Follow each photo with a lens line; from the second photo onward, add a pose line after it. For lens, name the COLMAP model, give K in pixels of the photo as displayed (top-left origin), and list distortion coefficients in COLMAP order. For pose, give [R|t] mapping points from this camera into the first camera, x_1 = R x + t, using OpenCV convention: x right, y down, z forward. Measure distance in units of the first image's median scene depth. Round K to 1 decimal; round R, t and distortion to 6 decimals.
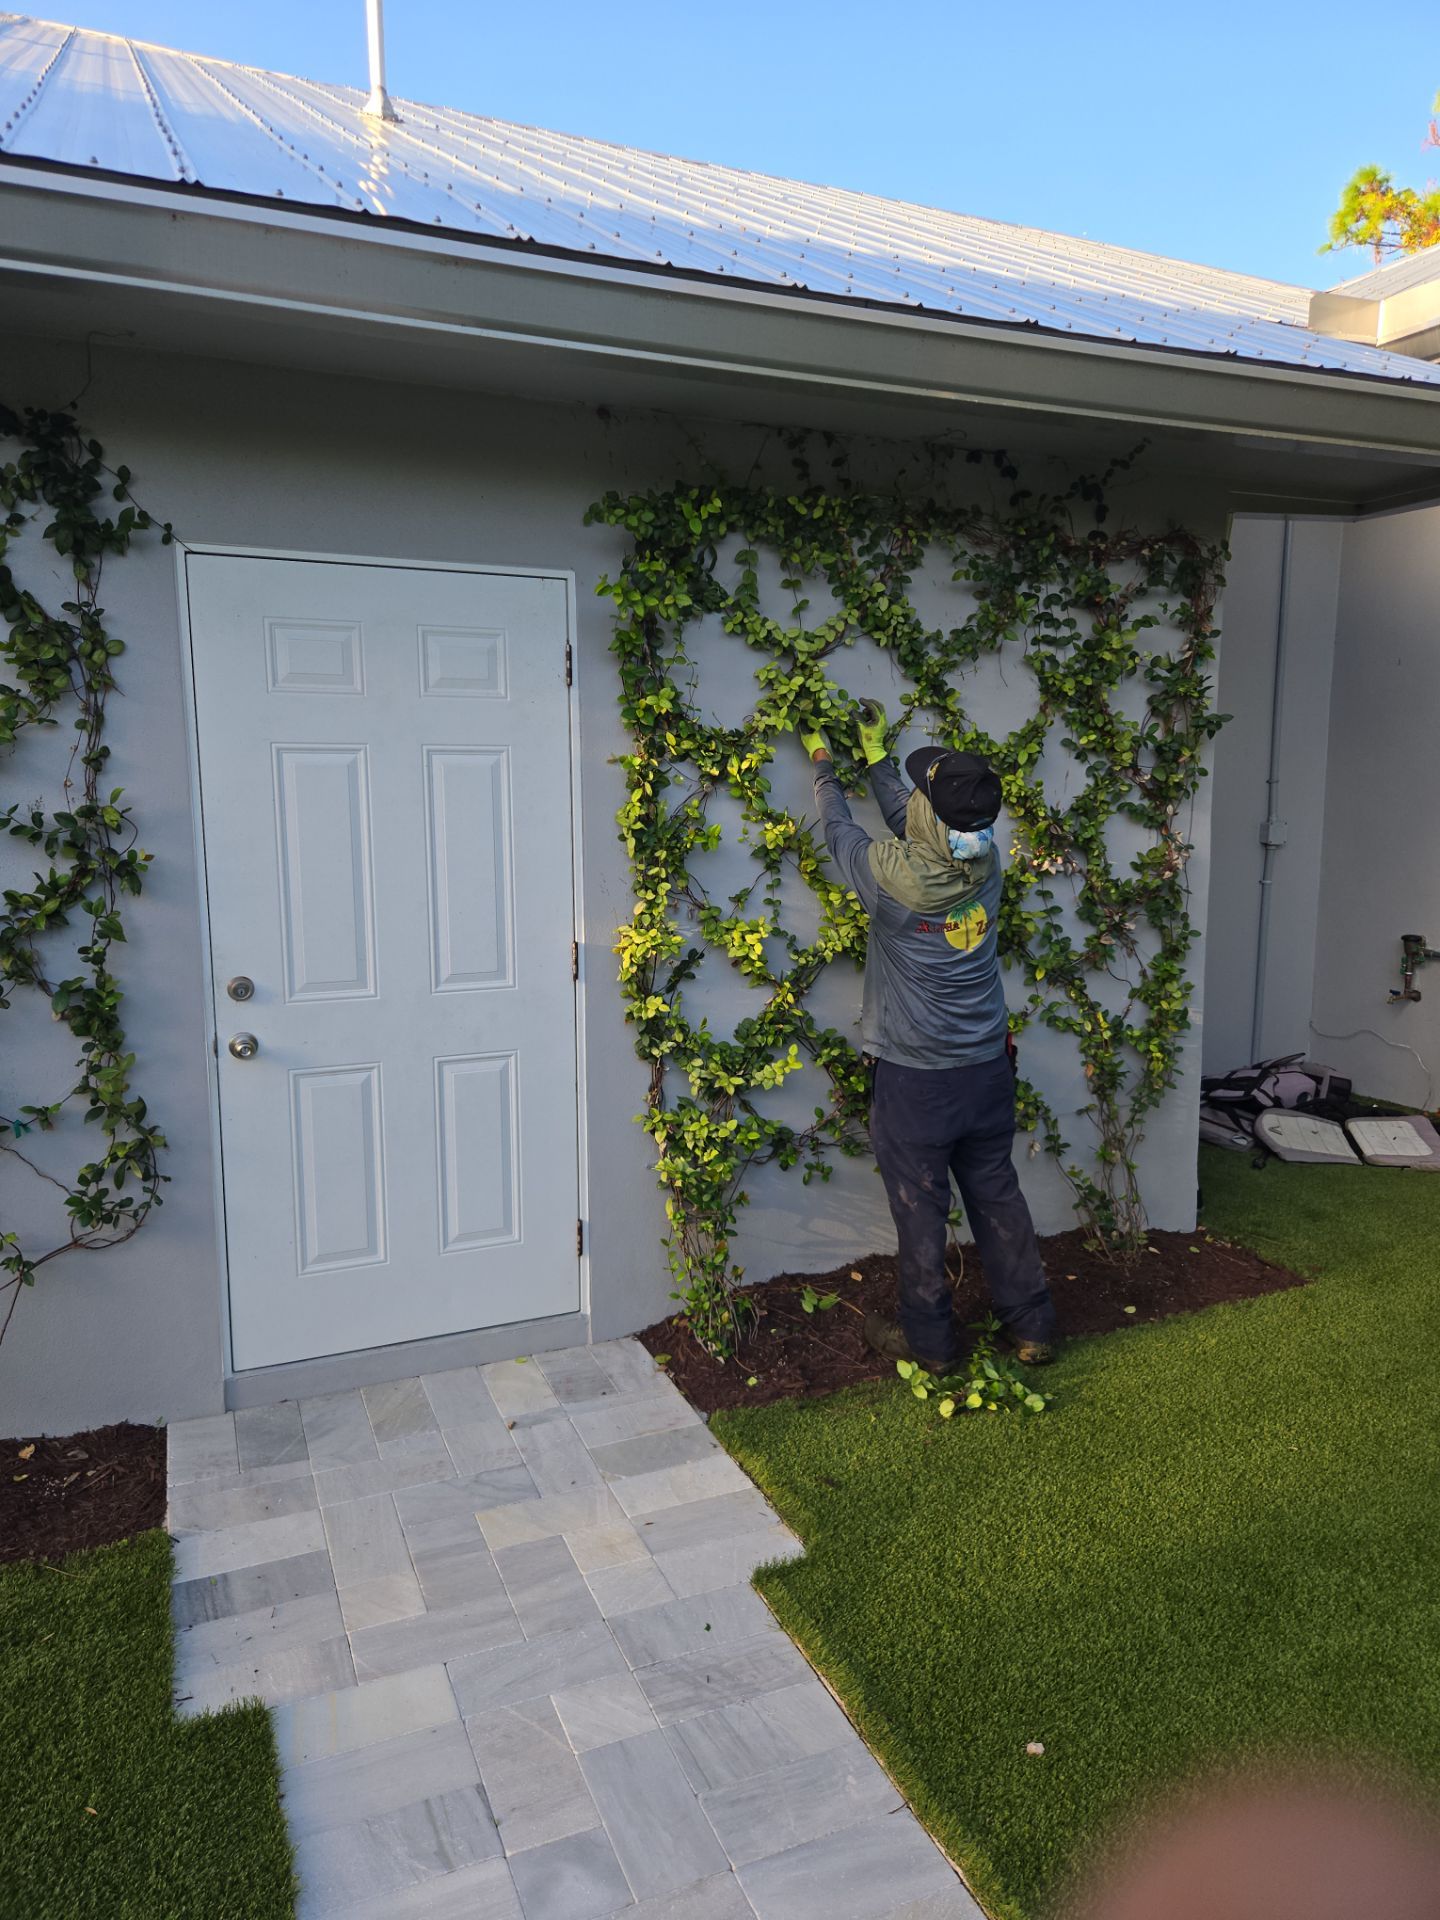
lens RADIAL K [[1233.4, 0, 712.9], [0, 1233.4, 960.8], [0, 0, 1]] dist [0.001903, 0.000594]
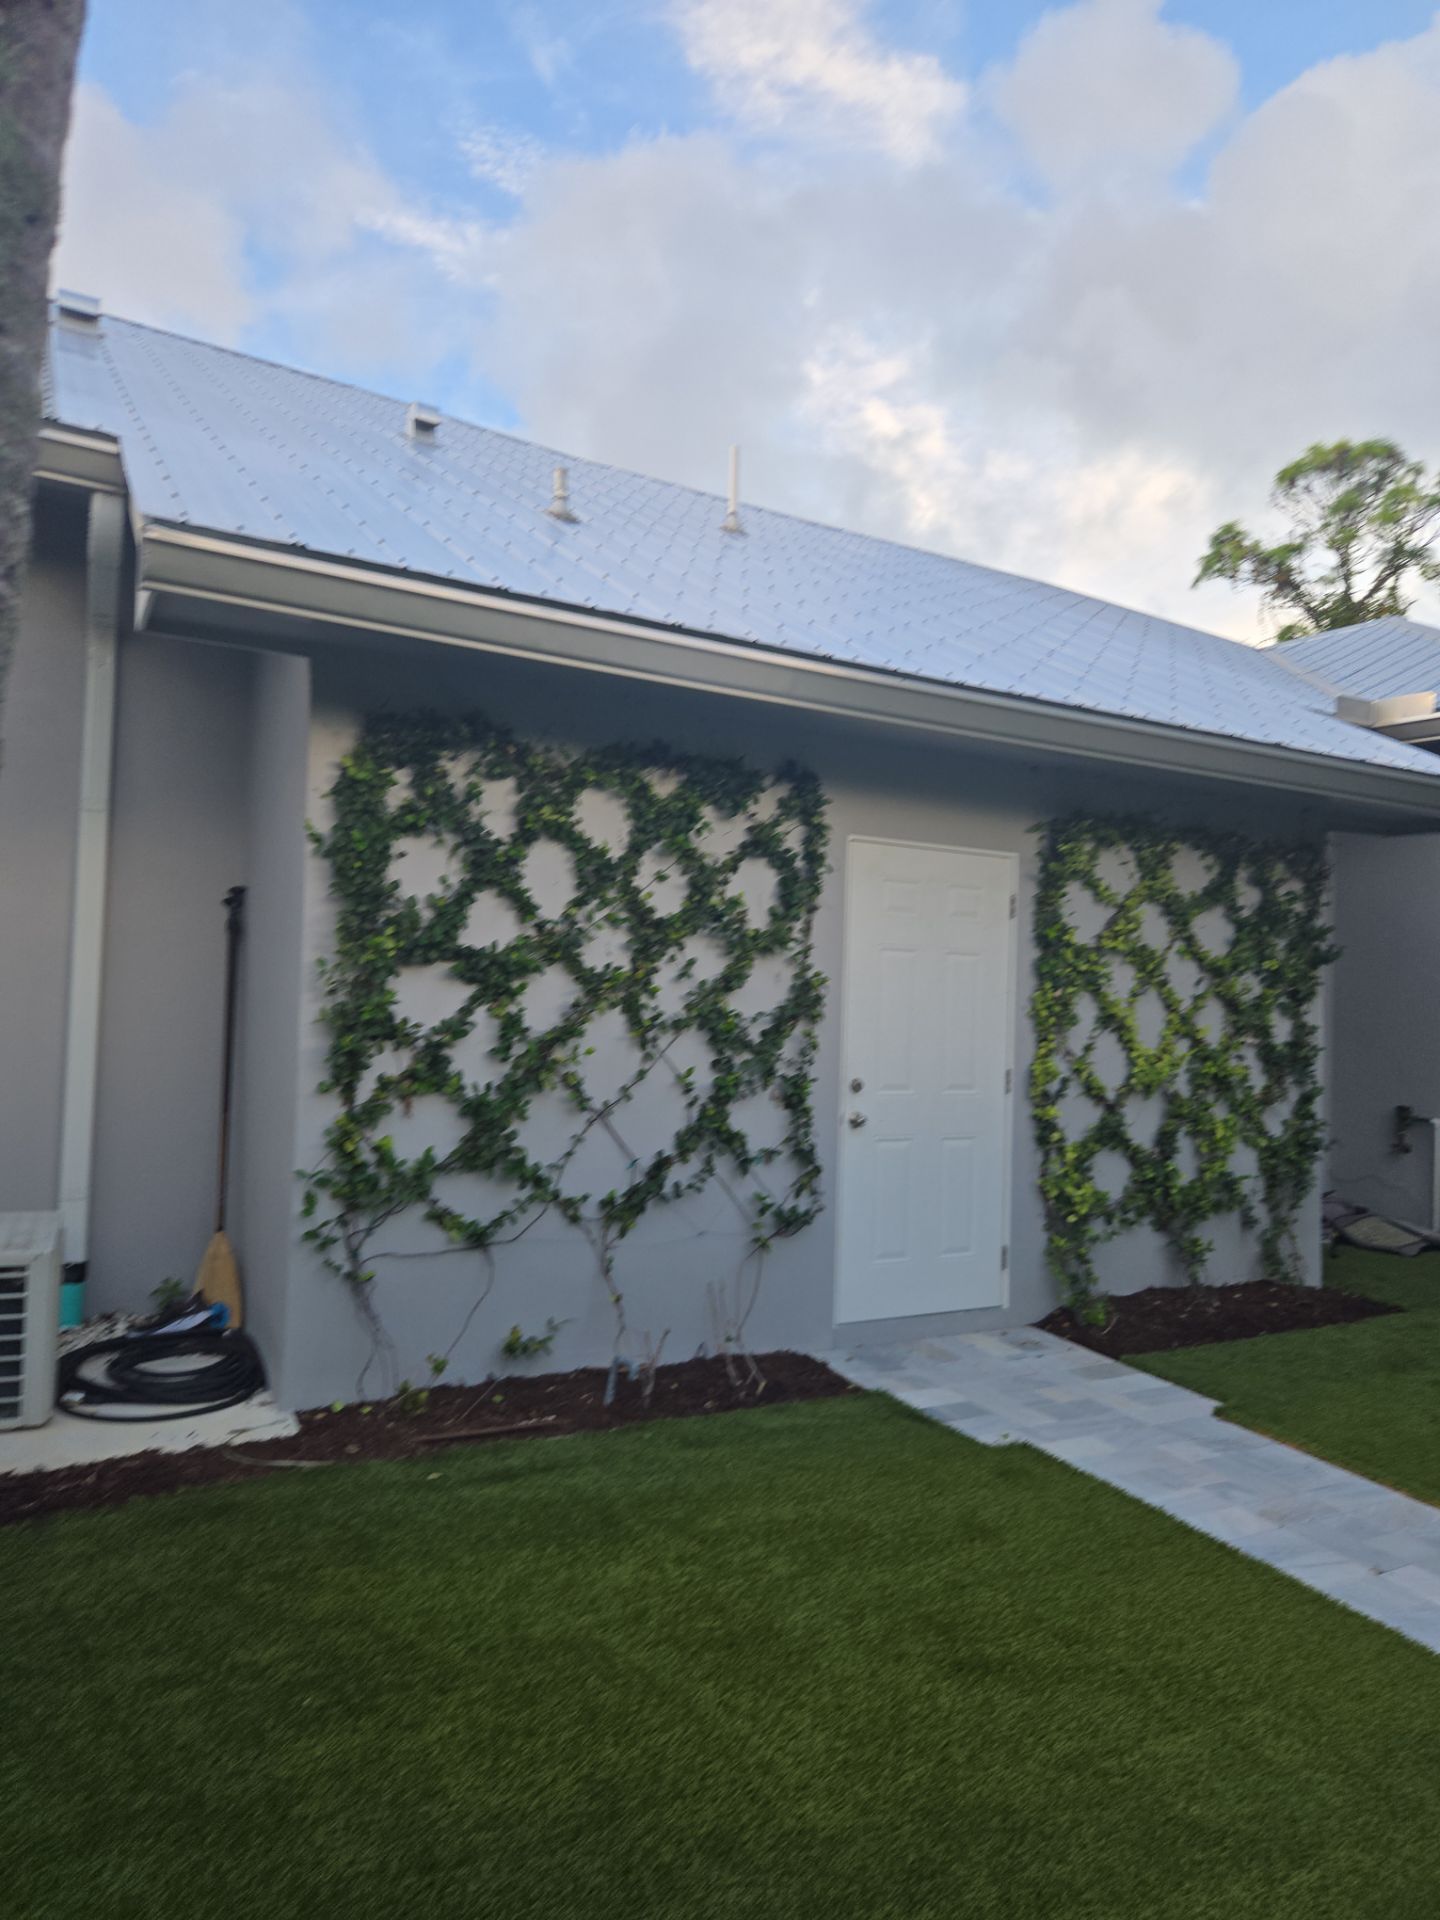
lens RADIAL K [[1233.4, 0, 725.0], [0, 1233.4, 956.0], [0, 0, 1]] dist [0.001903, 0.000594]
pose [[0.991877, 0.045405, 0.118821, -0.710794], [-0.024597, 0.984955, -0.171051, 0.129658], [-0.124800, 0.166739, 0.978071, -0.612757]]
